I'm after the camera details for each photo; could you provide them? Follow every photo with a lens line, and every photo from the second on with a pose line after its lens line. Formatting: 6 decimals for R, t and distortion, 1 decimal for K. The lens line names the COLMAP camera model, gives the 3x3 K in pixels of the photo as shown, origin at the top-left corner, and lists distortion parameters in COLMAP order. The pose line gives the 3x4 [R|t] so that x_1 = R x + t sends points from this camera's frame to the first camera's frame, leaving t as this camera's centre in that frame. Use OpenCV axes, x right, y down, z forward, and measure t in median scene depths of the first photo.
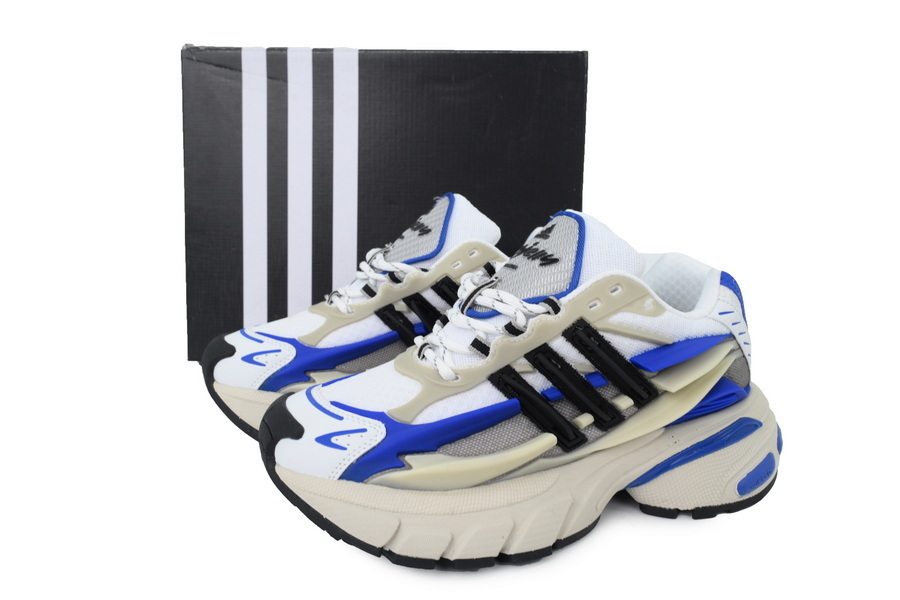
lens RADIAL K [[744.4, 0, 450.0], [0, 744.4, 300.0], [0, 0, 1]] dist [0.002987, -0.002942]
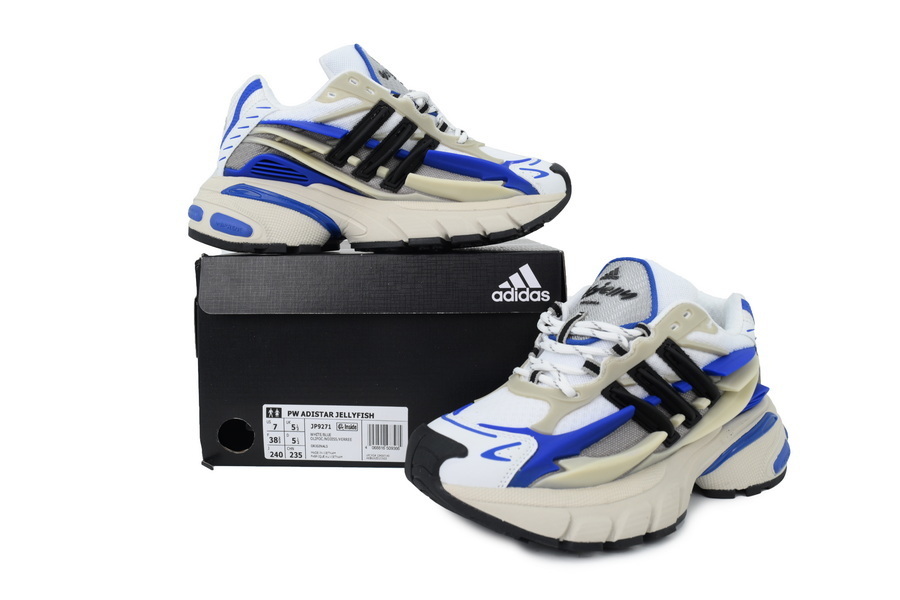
lens RADIAL K [[744.4, 0, 450.0], [0, 744.4, 300.0], [0, 0, 1]] dist [0.002987, -0.002942]
pose [[0.962283, -0.043984, 0.268472, -0.505351], [0.071393, 0.993085, -0.093194, 0.051141], [-0.262516, 0.108846, 0.958769, -0.109172]]
